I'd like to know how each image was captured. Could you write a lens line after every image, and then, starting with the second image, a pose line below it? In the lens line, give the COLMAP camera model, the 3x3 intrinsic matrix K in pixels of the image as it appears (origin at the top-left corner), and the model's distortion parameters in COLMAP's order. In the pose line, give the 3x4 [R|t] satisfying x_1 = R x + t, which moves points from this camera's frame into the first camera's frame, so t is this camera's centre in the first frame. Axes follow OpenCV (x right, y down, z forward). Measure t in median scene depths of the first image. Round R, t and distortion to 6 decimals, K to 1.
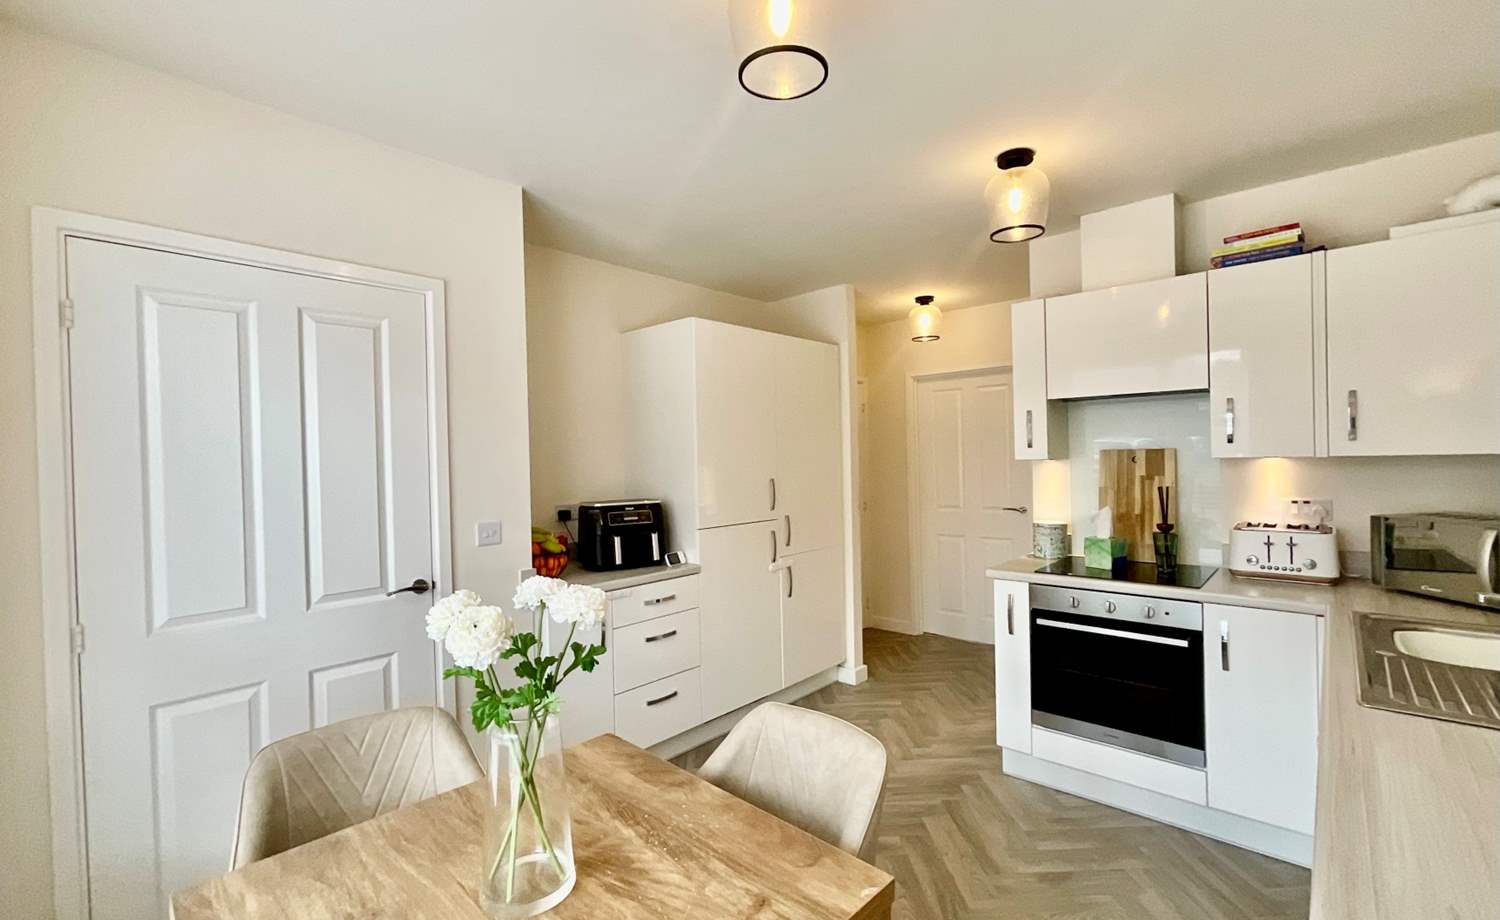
lens RADIAL K [[661.4, 0, 750.0], [0, 661.4, 460.0], [0, 0, 1]] dist [-0.001240, -0.000058]
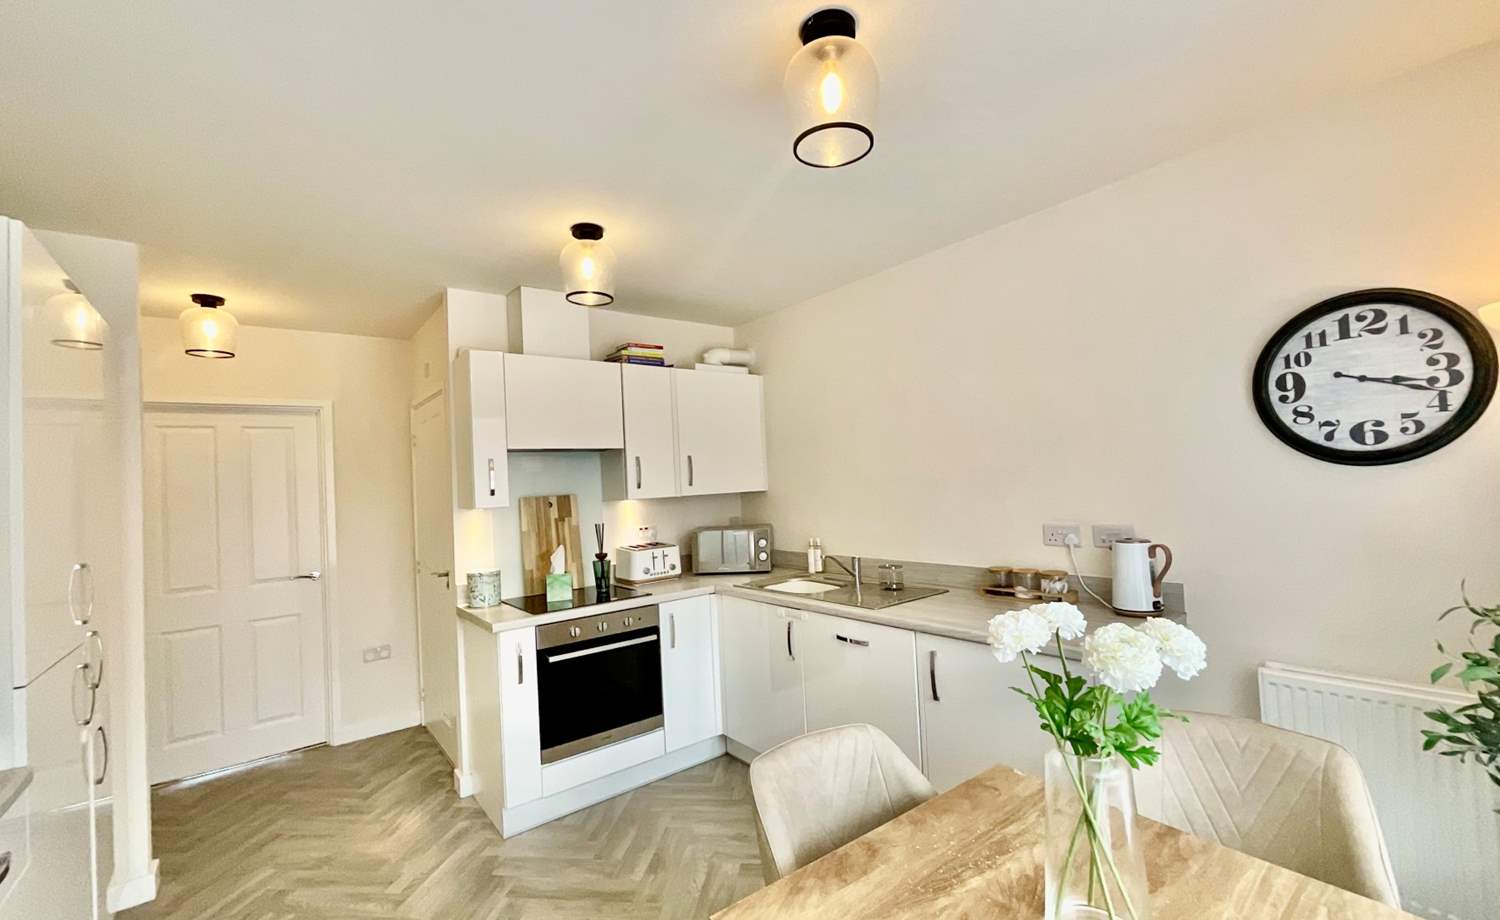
lens RADIAL K [[640.3, 0, 739.4], [0, 640.3, 462.7], [0, 0, 1]] dist [-0.001600, 0.005882]
pose [[0.142977, 0.044401, 0.988730, -0.574783], [0.052143, 0.997268, -0.052324, 0.001890], [-0.988351, 0.059037, 0.140271, 0.582440]]
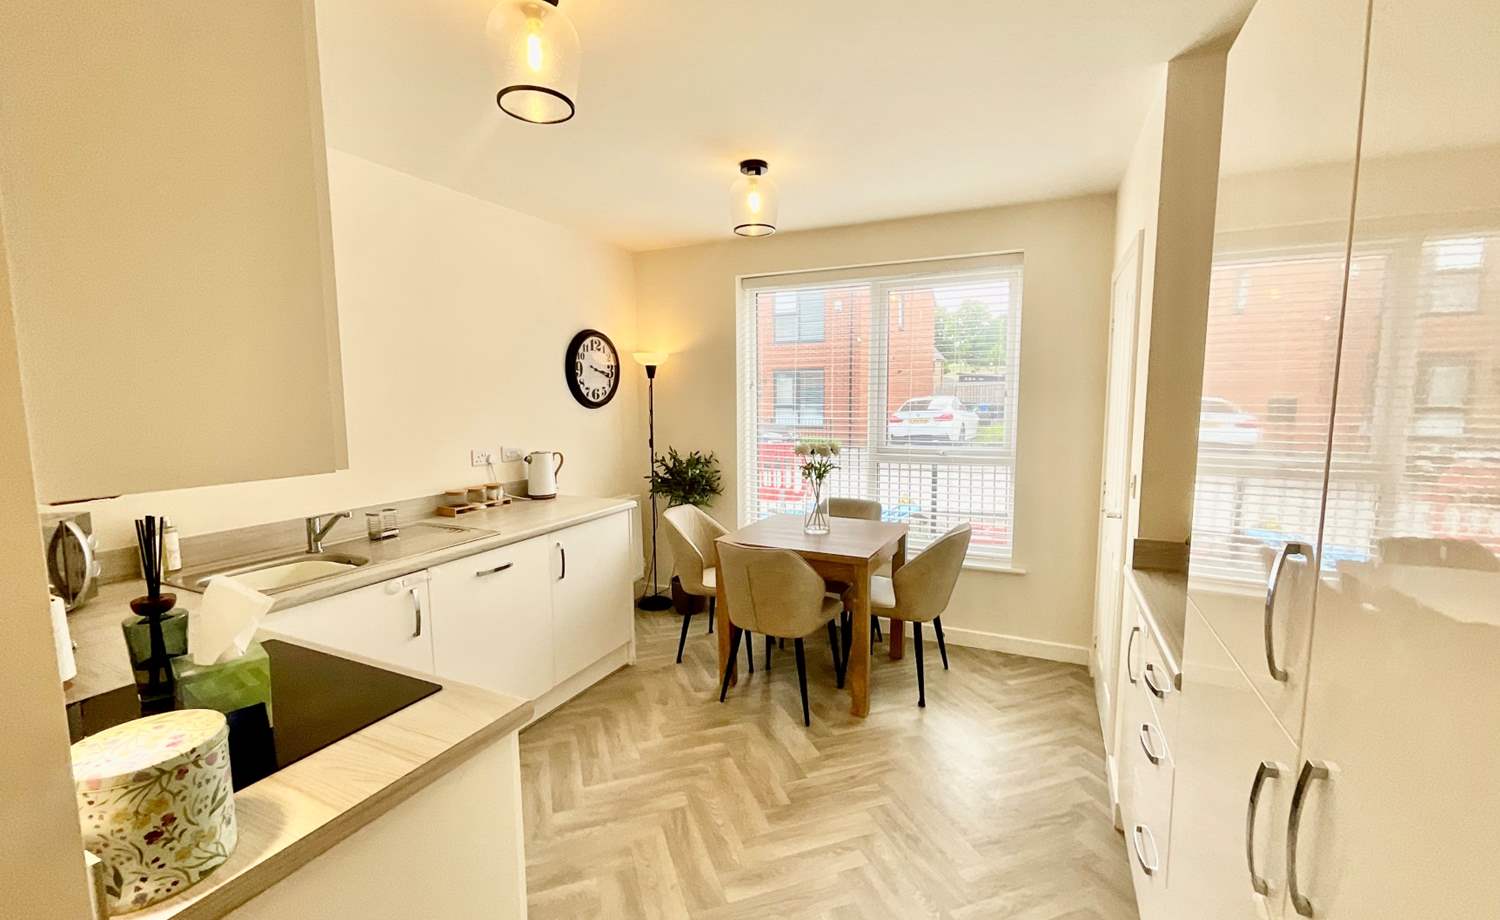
lens RADIAL K [[603.3, 0, 749.3], [0, 603.3, 462.8], [0, 0, 1]] dist [0.000106, 0.000033]
pose [[-0.945111, 0.063334, -0.320553, 0.662417], [0.025420, 0.992314, 0.121110, -0.046063], [0.325759, 0.106314, -0.939456, 1.874749]]
